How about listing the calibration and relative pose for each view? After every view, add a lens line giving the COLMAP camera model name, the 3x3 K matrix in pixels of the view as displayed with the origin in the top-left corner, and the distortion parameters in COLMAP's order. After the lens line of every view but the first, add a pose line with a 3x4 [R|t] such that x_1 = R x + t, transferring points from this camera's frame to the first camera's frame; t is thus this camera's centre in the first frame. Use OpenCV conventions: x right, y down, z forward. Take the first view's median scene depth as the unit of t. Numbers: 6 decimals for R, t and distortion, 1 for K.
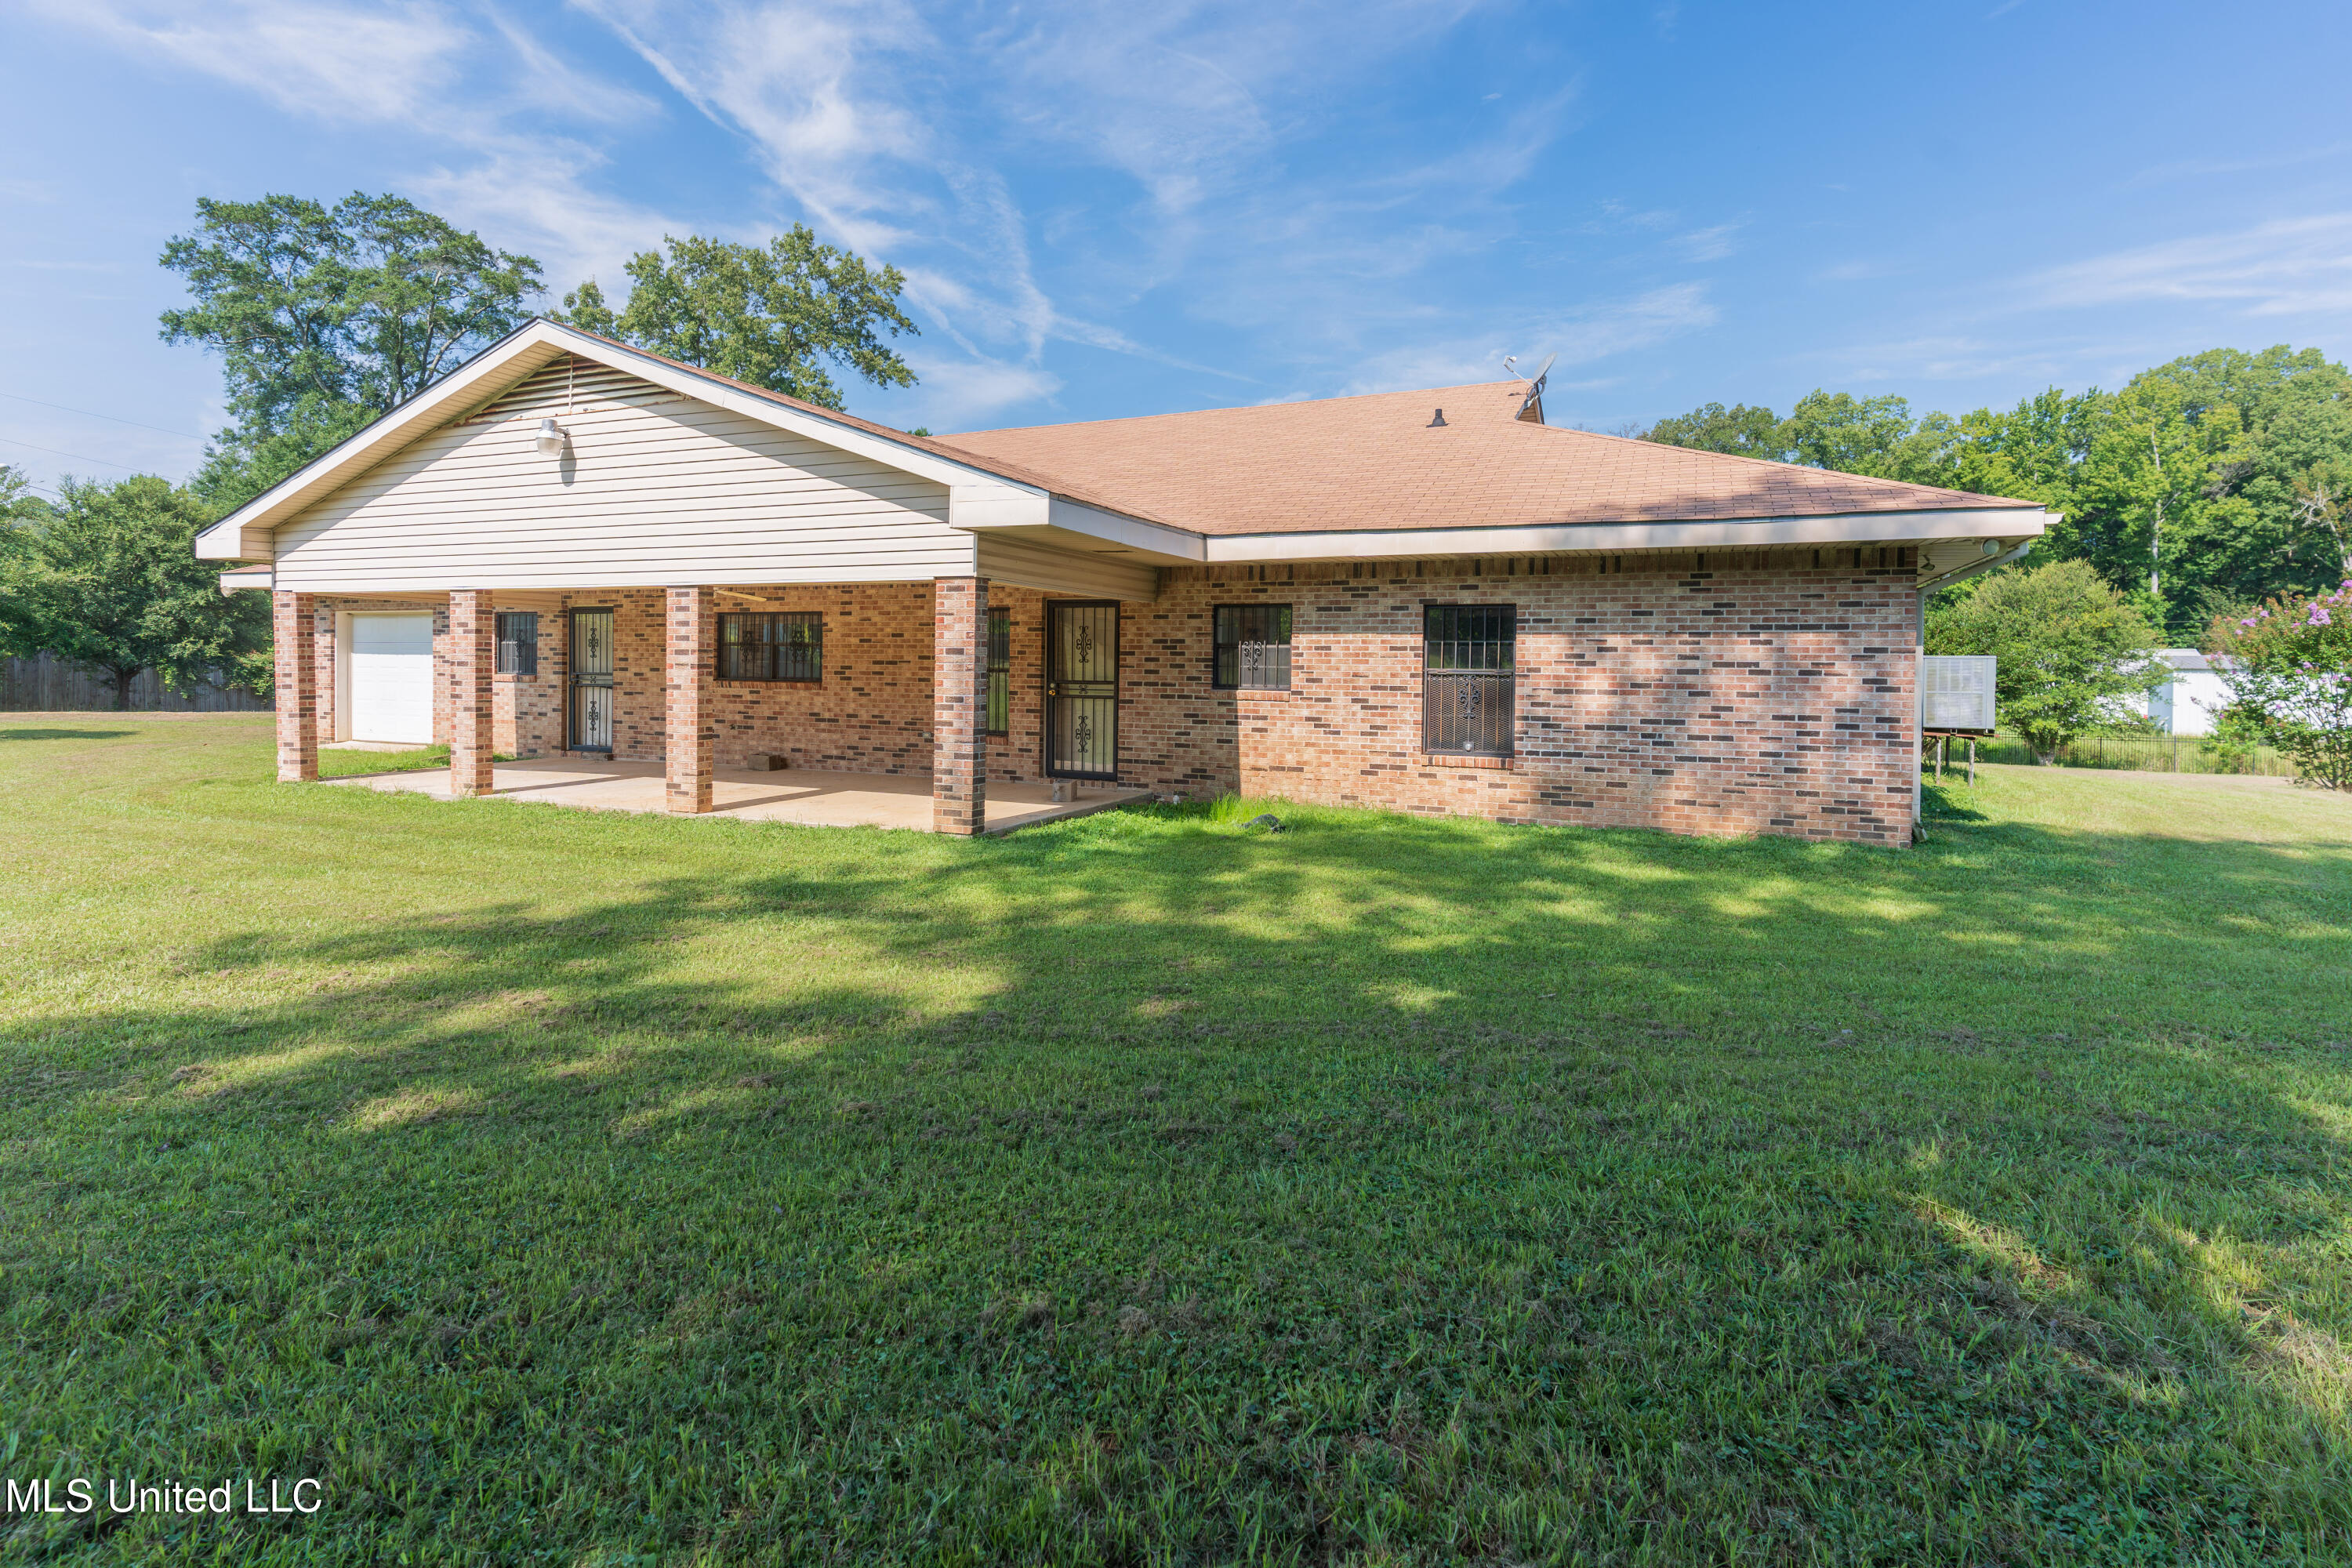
lens RADIAL K [[1157.7, 0, 1173.6], [0, 1157.7, 680.7], [0, 0, 1]] dist [0.000216, 0.000630]
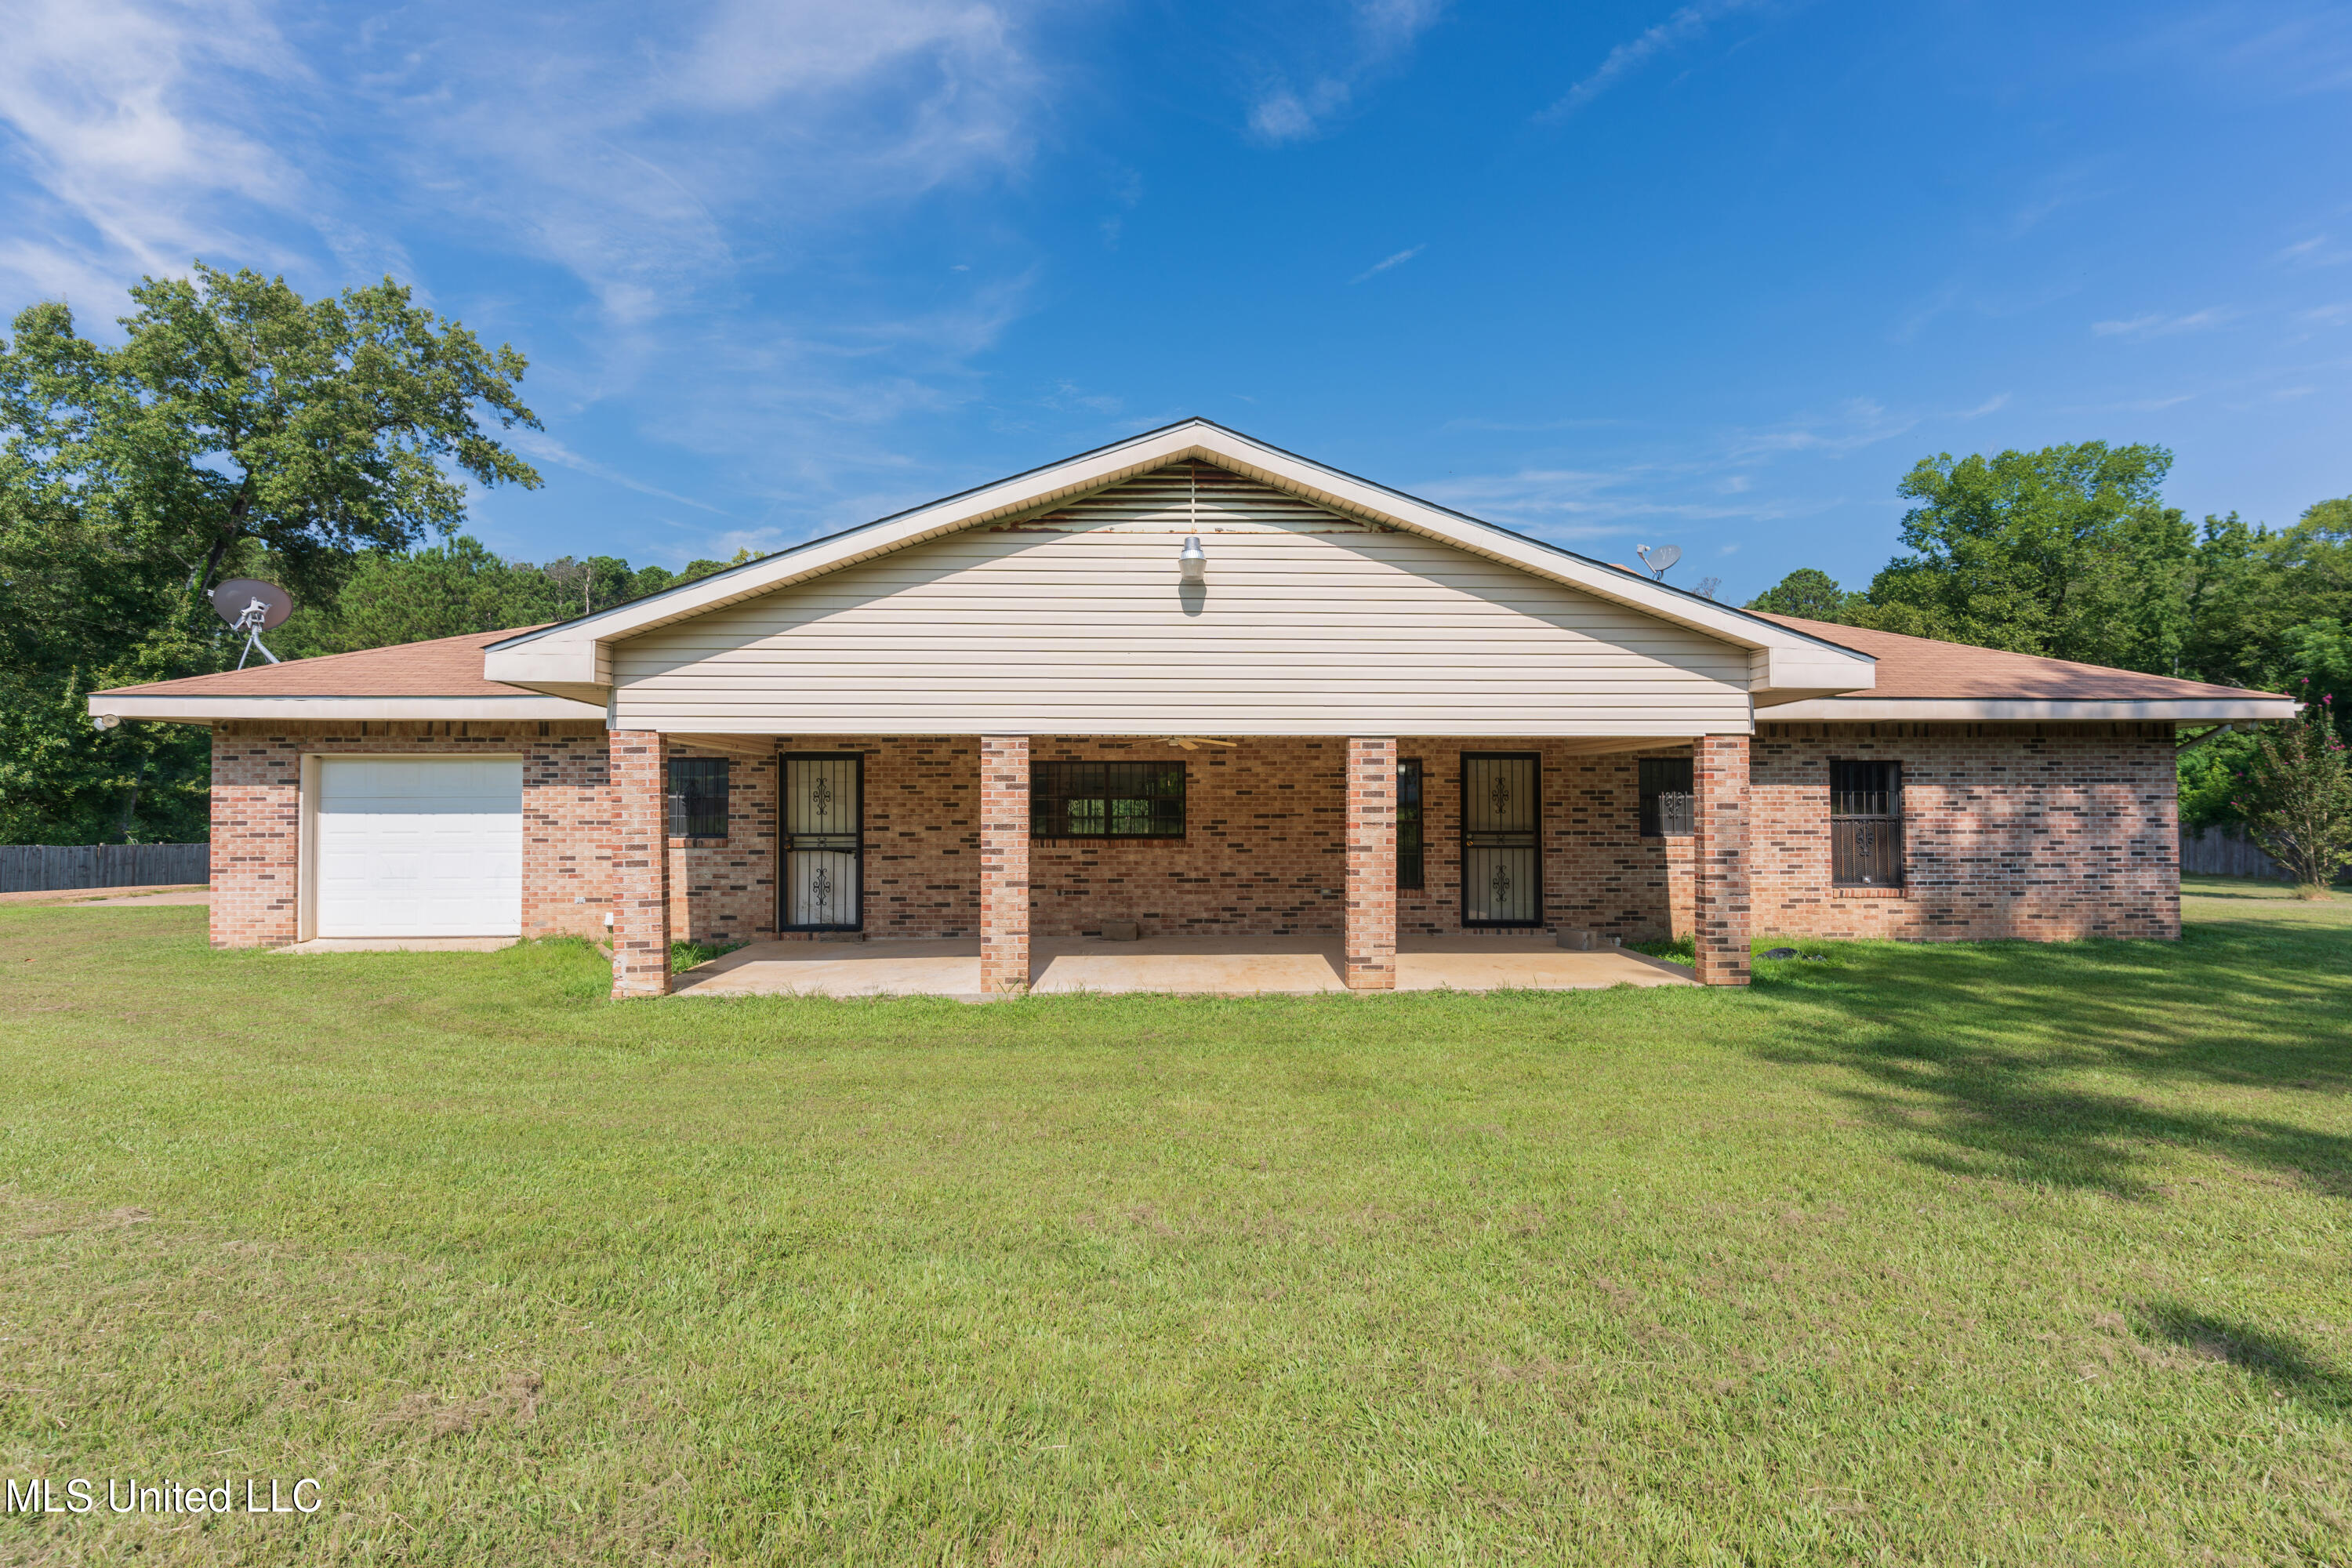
lens RADIAL K [[1131.4, 0, 1180.7], [0, 1131.4, 782.0], [0, 0, 1]] dist [-0.000891, 0.000084]
pose [[0.899877, -0.002651, 0.436136, -0.850773], [0.017543, 0.999392, -0.030122, -0.020138], [-0.435791, 0.034757, 0.899377, 0.247278]]
